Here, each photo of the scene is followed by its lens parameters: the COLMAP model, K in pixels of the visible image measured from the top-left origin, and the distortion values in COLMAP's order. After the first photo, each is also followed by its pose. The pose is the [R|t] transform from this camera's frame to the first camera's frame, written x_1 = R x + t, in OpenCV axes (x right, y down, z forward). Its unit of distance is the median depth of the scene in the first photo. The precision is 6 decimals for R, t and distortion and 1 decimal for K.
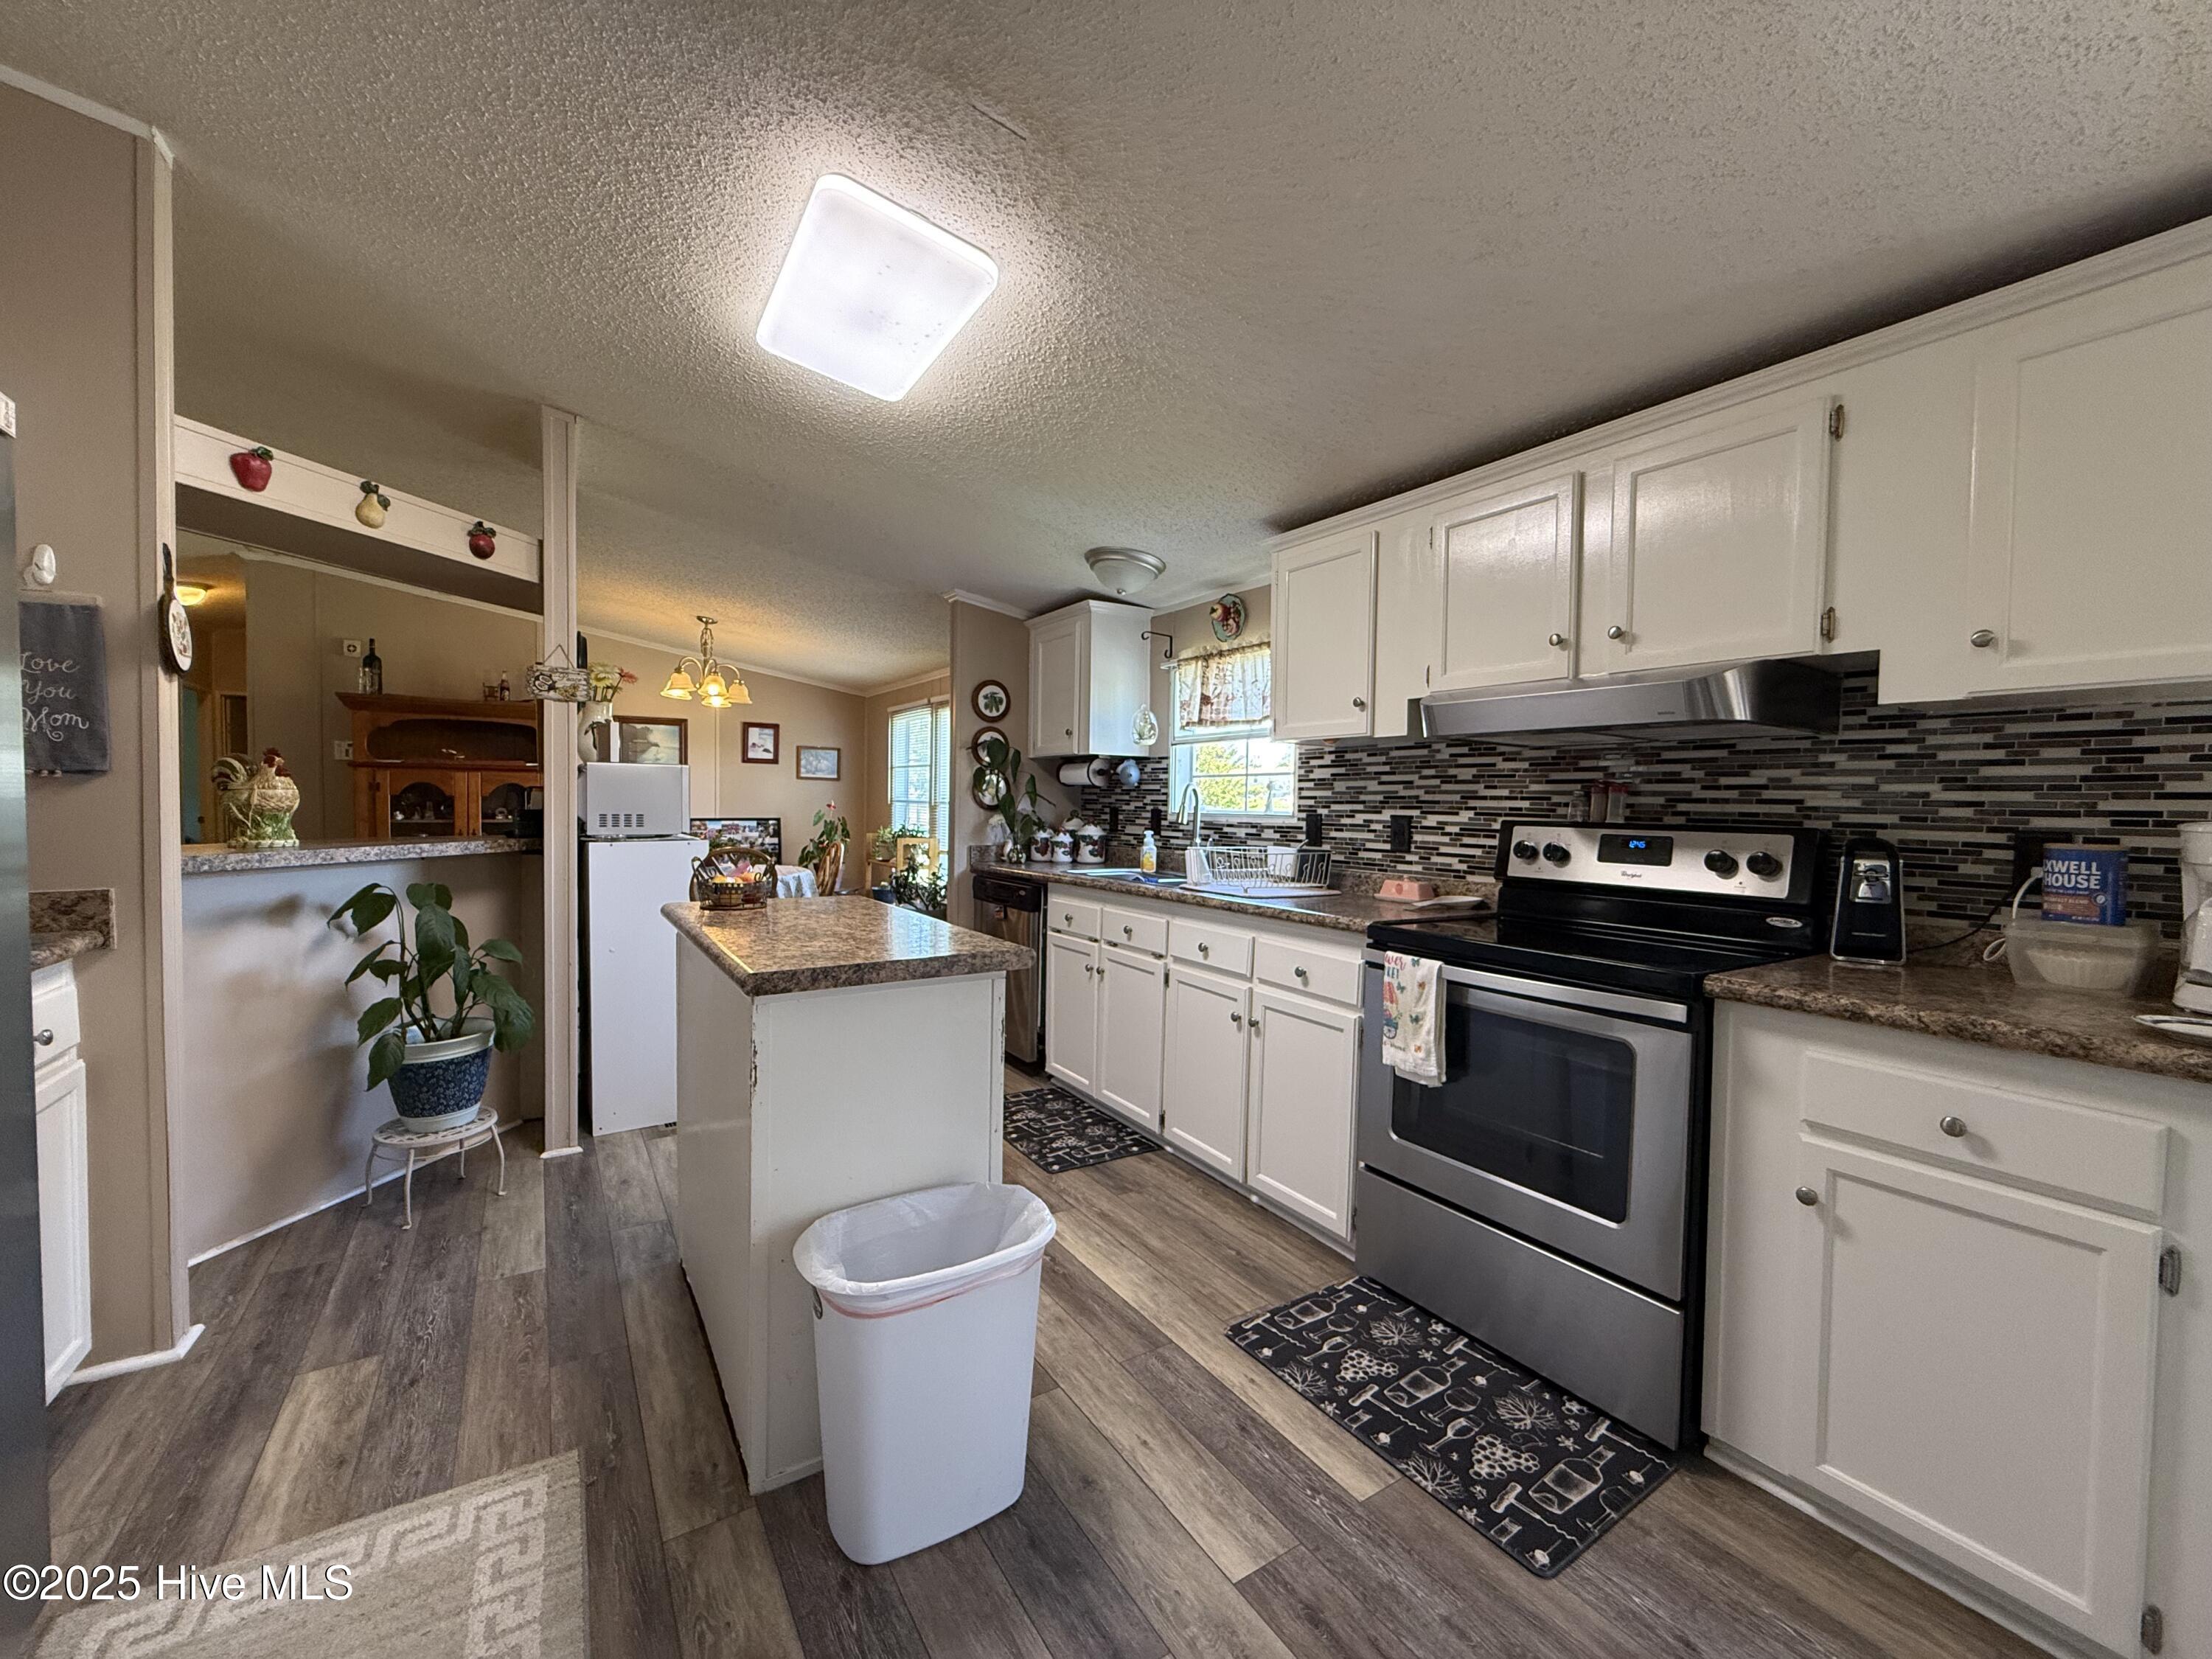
lens RADIAL K [[879.2, 0, 1098.9], [0, 879.2, 828.2], [0, 0, 1]] dist [-0.000963, 0.000165]
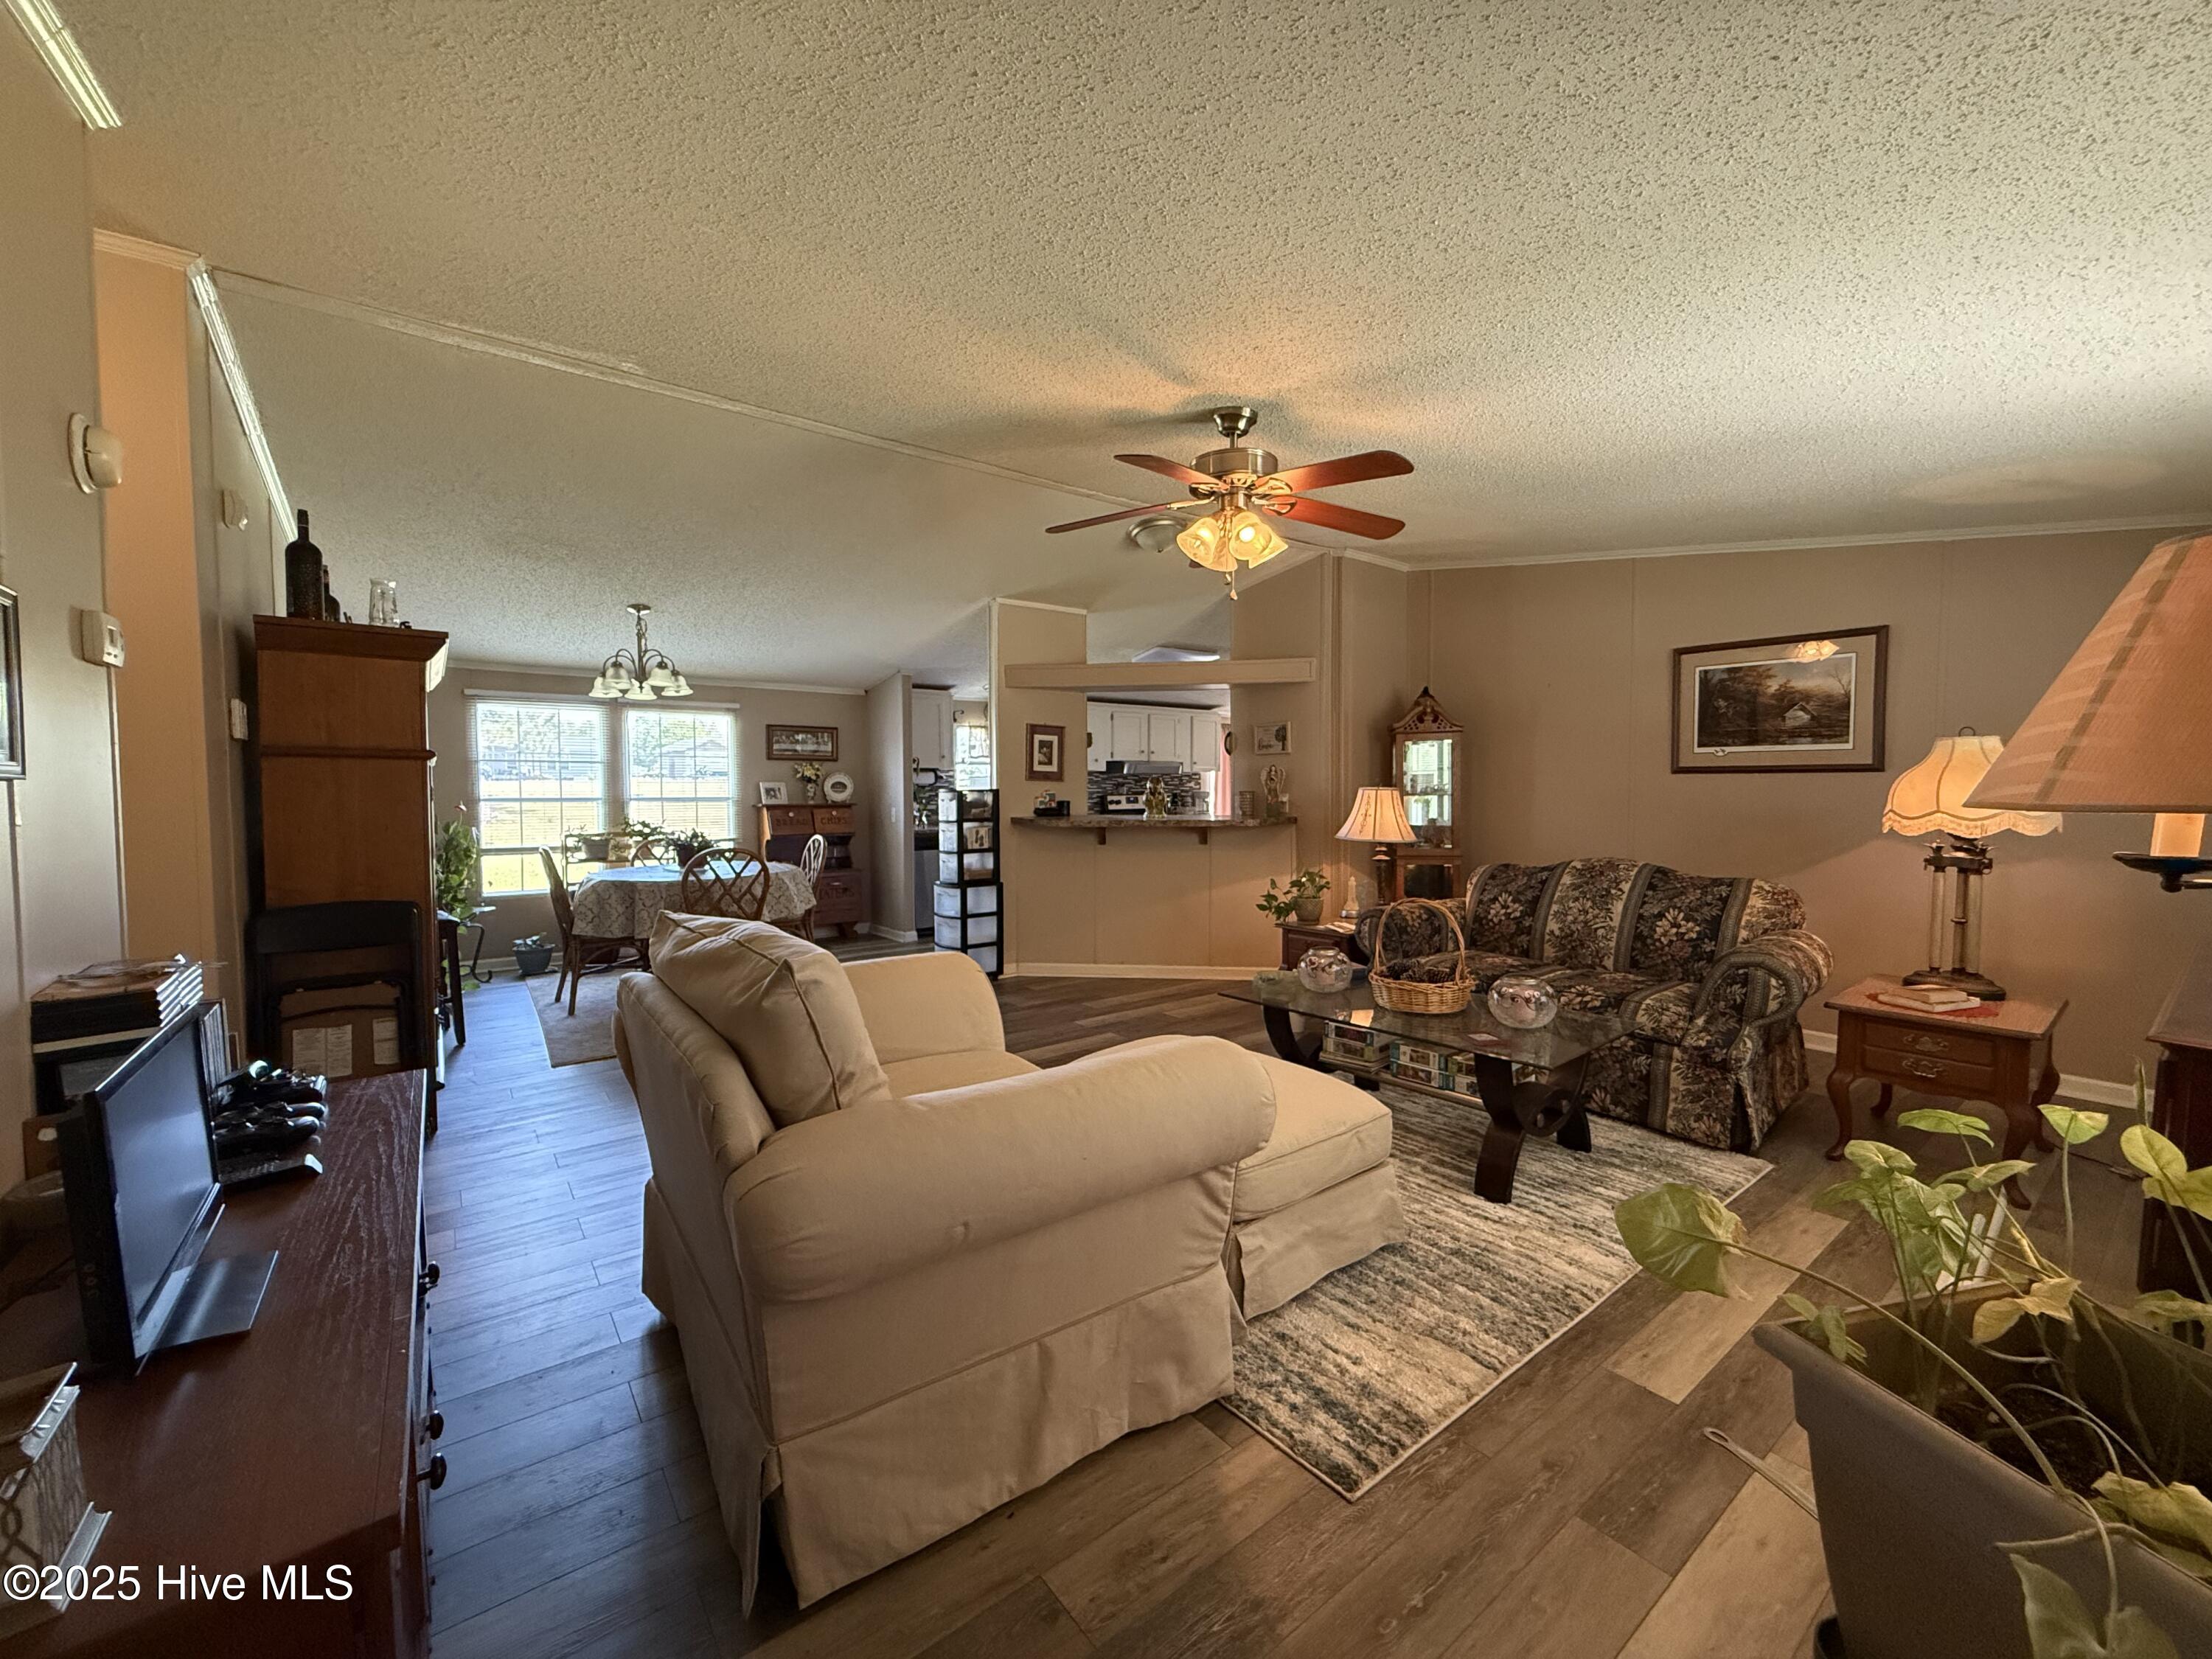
lens RADIAL K [[879.2, 0, 1098.9], [0, 879.2, 828.2], [0, 0, 1]] dist [-0.000963, 0.000165]
pose [[-0.077479, -0.057119, 0.995356, -2.631044], [0.038325, 0.997449, 0.060223, -0.073651], [-0.996257, 0.042813, -0.075092, 1.081940]]
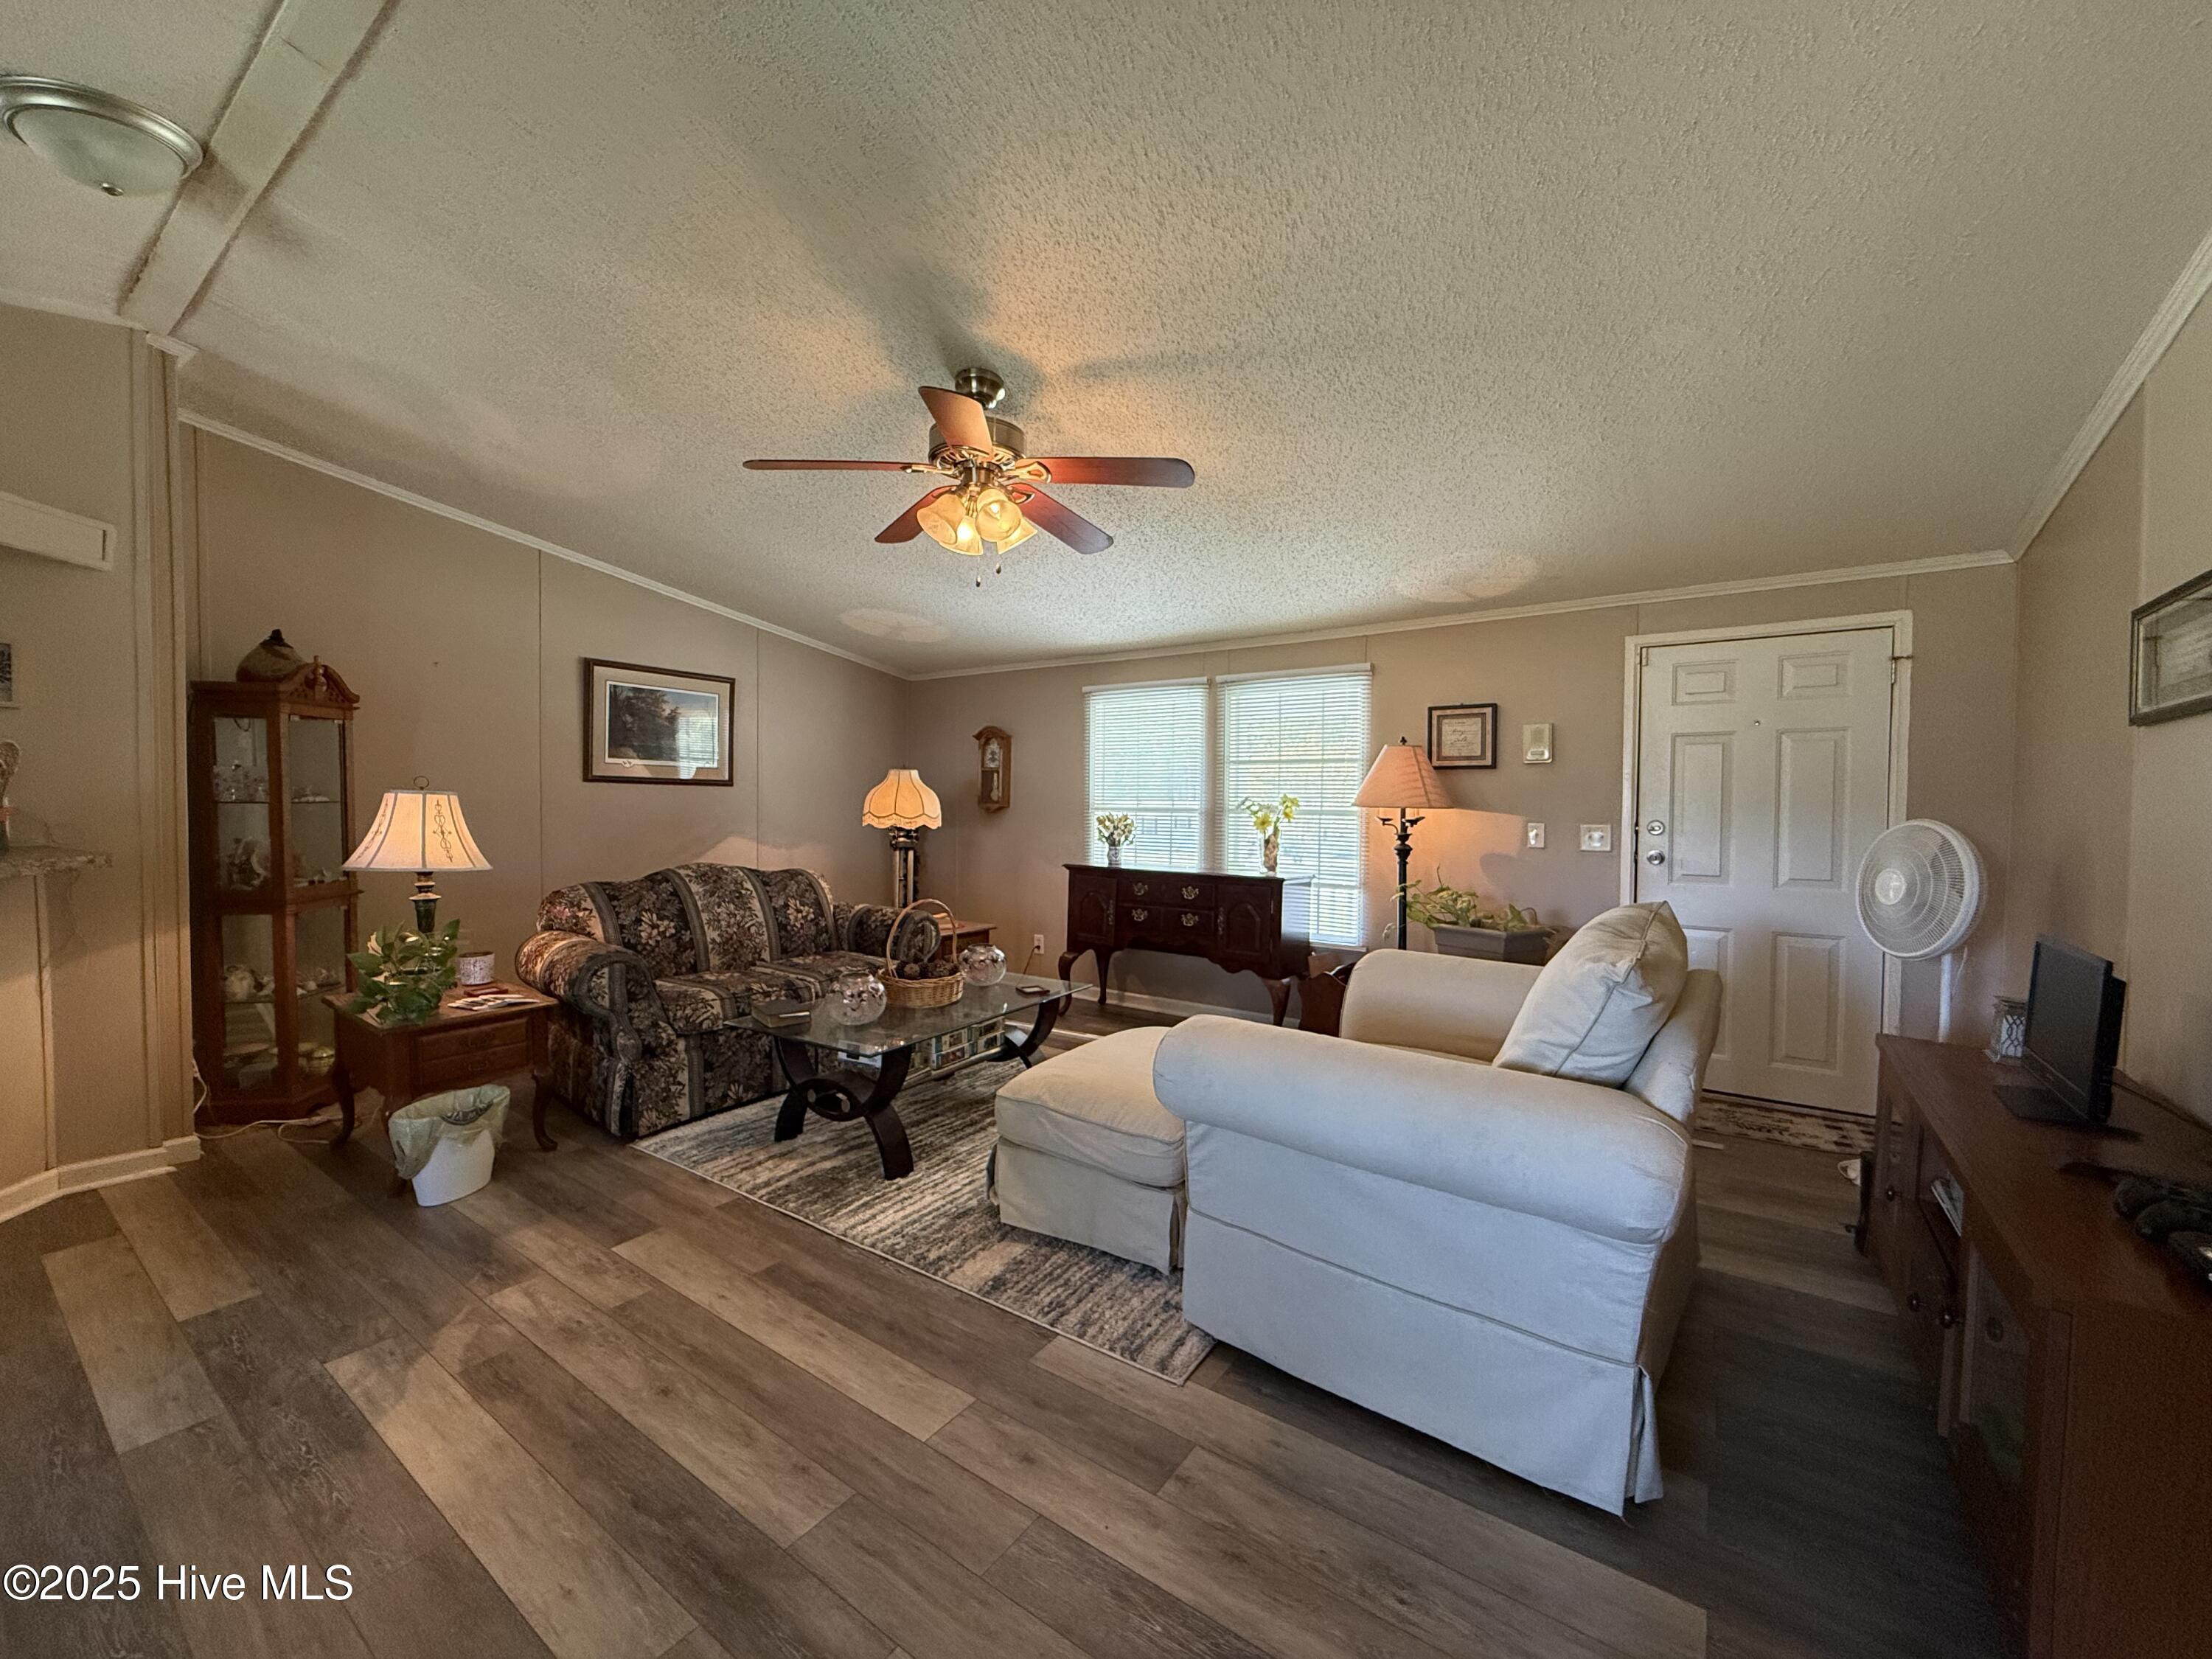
lens RADIAL K [[879.2, 0, 1098.9], [0, 879.2, 828.2], [0, 0, 1]] dist [-0.000963, 0.000165]
pose [[-0.927336, -0.013756, -0.373978, -1.459979], [-0.036942, 0.997808, 0.054903, -0.074366], [0.372403, 0.064729, -0.925811, 1.715602]]
